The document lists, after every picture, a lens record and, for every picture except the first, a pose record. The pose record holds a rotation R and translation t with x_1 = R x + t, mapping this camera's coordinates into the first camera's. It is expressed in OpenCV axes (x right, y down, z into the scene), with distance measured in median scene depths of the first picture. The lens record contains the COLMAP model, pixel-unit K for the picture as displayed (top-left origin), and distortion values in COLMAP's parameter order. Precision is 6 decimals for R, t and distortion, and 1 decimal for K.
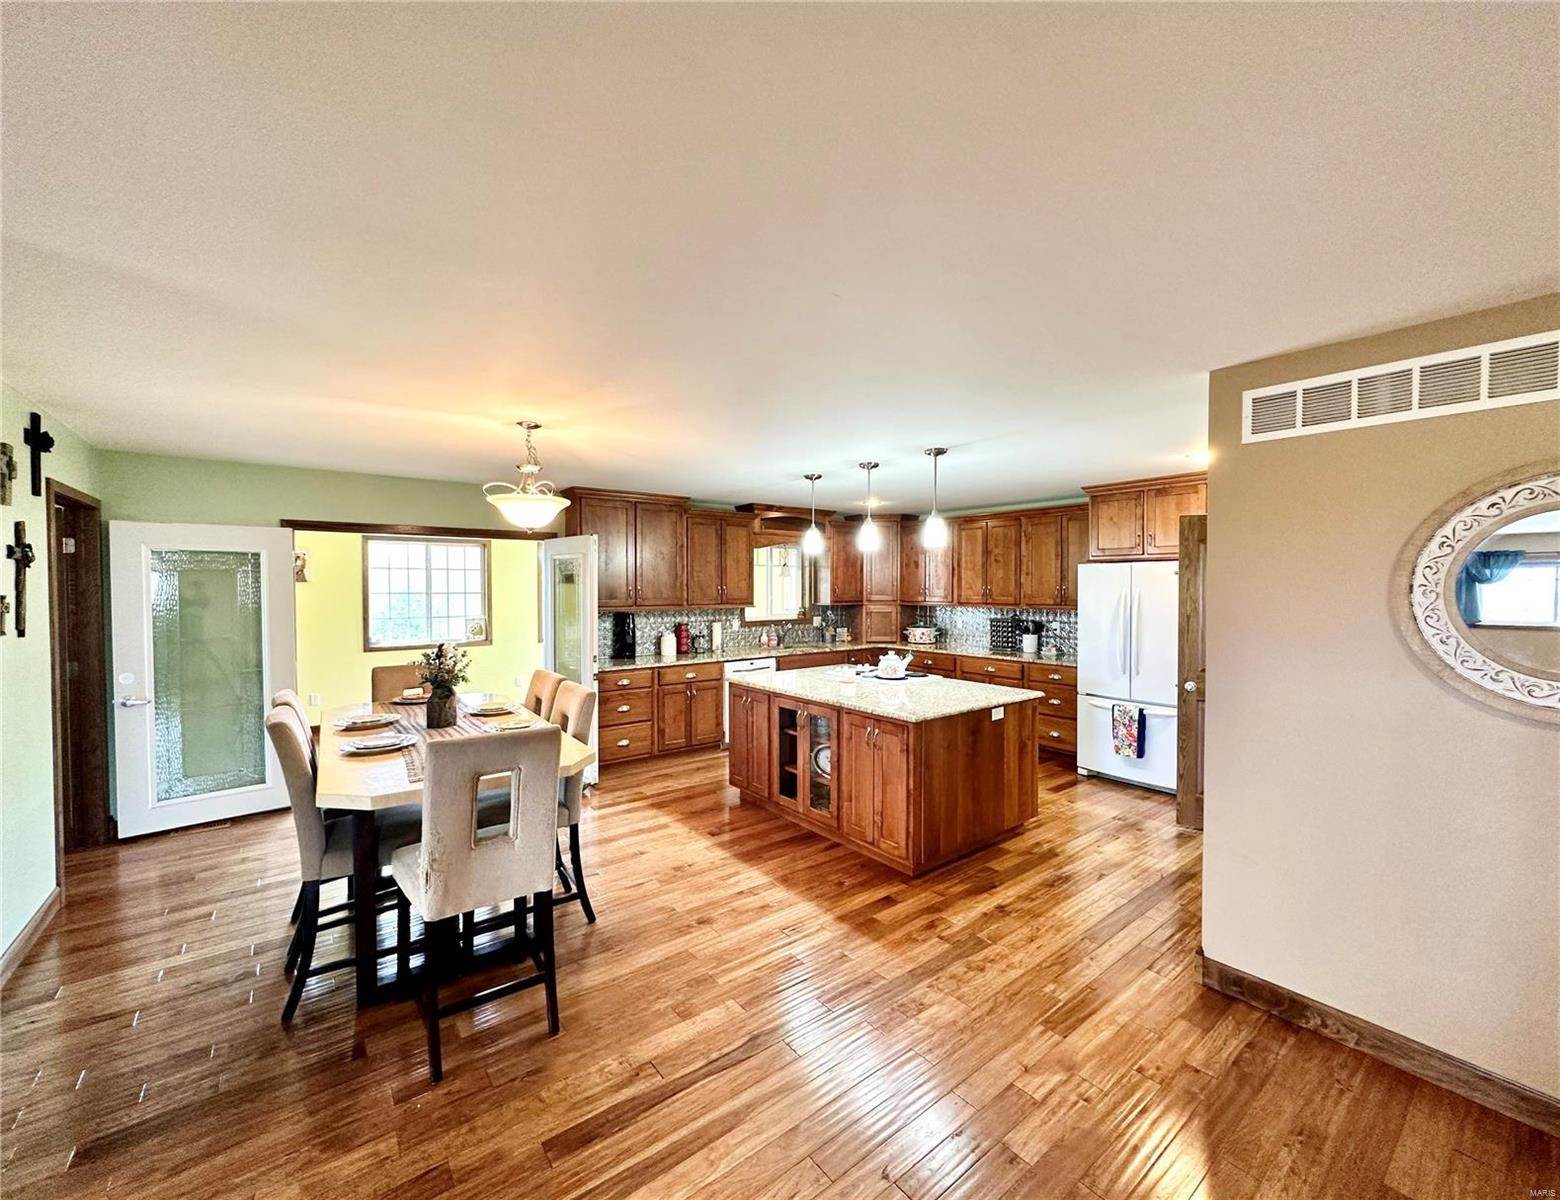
lens RADIAL K [[638.9, 0, 803.4], [0, 638.9, 597.0], [0, 0, 1]] dist [-0.001738, 0.000025]
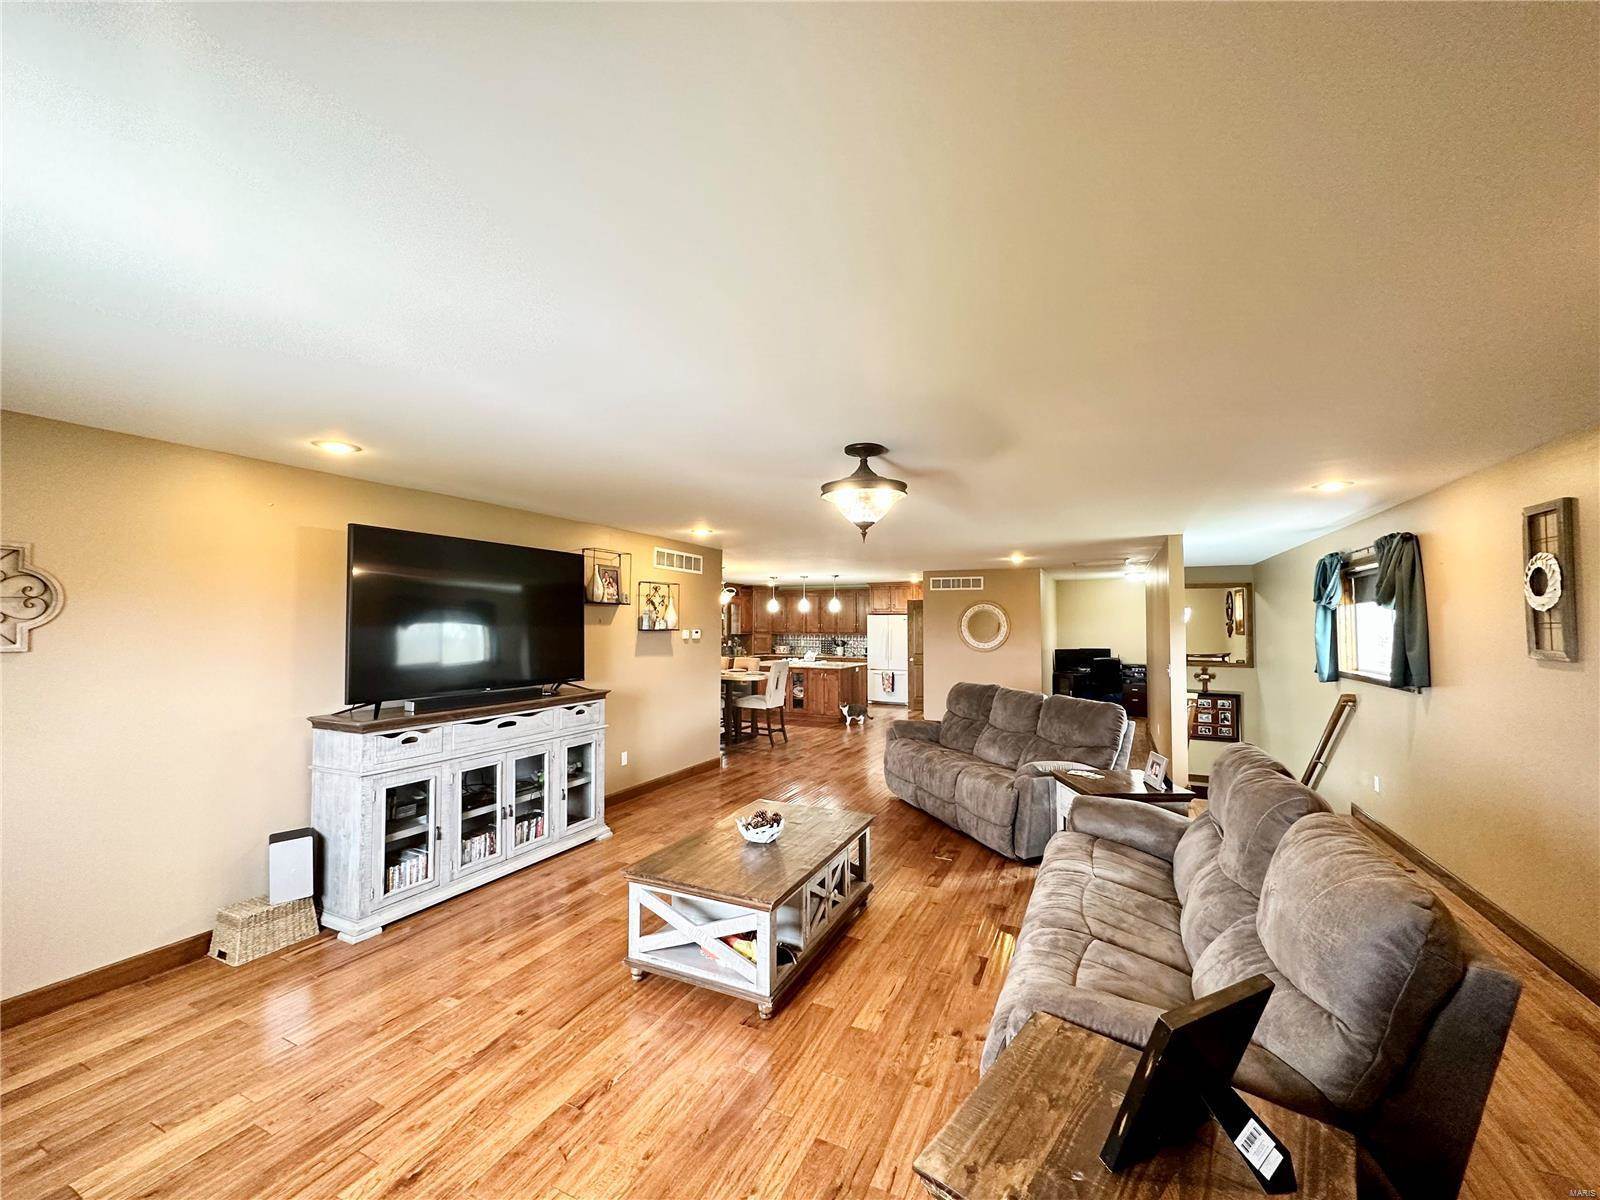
lens RADIAL K [[637.7, 0, 796.9], [0, 637.7, 600.7], [0, 0, 1]] dist [-0.001089, 0.000148]
pose [[0.905981, 0.016624, 0.422992, -0.733139], [0.005187, 0.998718, -0.050360, 0.011780], [-0.423287, 0.047819, 0.904733, -0.942638]]
